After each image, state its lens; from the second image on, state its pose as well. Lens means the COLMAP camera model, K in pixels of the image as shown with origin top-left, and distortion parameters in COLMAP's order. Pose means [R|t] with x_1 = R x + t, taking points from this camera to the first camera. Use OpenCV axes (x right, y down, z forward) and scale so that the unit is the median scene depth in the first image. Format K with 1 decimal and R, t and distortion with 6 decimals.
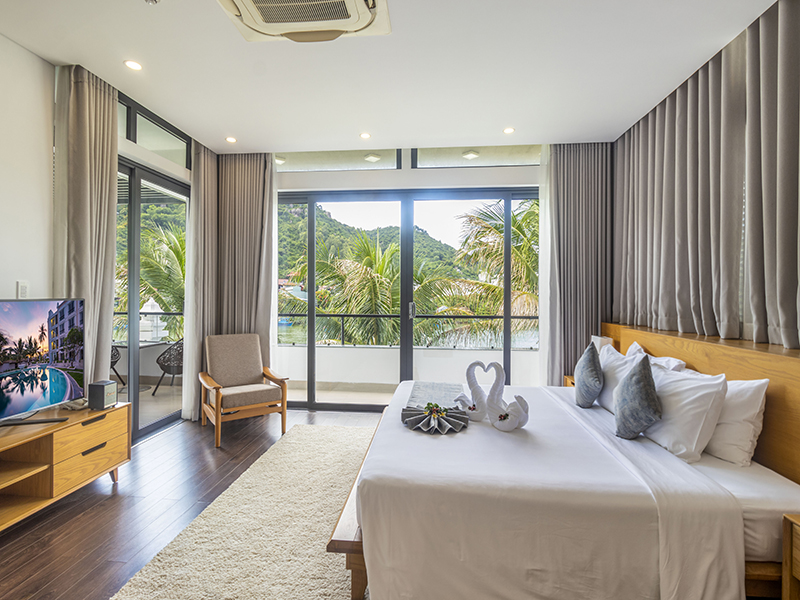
lens RADIAL K [[392.0, 0, 400.0], [0, 392.0, 300.0], [0, 0, 1]] dist [-0.003568, -0.000346]
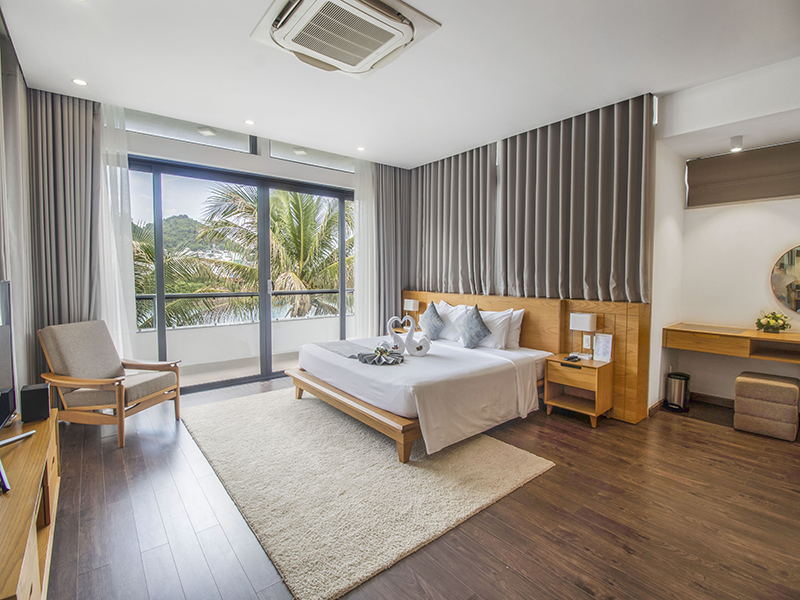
lens RADIAL K [[379.4, 0, 400.0], [0, 379.4, 300.0], [0, 0, 1]] dist [-0.013155, 0.000100]
pose [[0.711169, -0.055008, 0.700866, -0.706133], [0.012680, 0.997776, 0.065444, -0.003145], [-0.702907, -0.037655, 0.710285, -0.040556]]
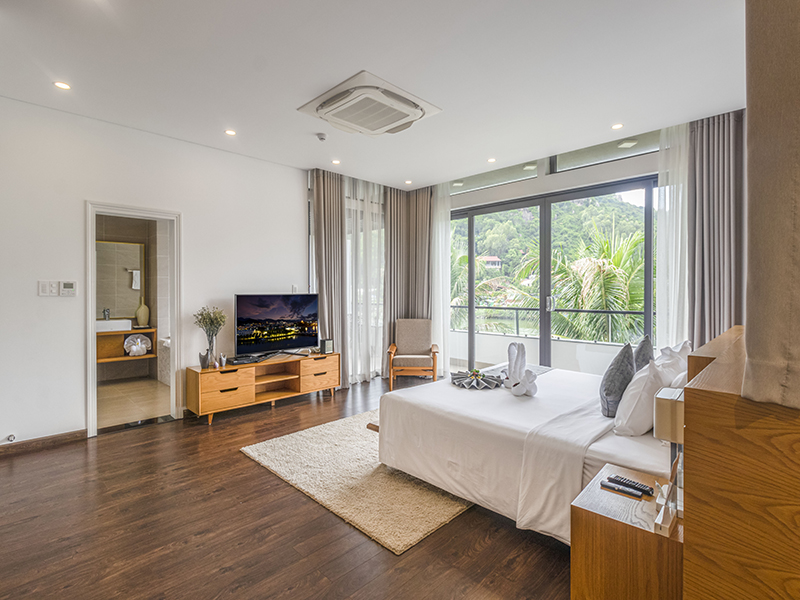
lens RADIAL K [[402.2, 0, 400.0], [0, 402.2, 300.0], [0, 0, 1]] dist [-0.000139, 0.000501]
pose [[0.770850, 0.007510, -0.636973, 0.646873], [-0.000656, 0.999939, 0.010996, 0.005833], [0.637017, -0.008058, 0.770808, -0.208136]]
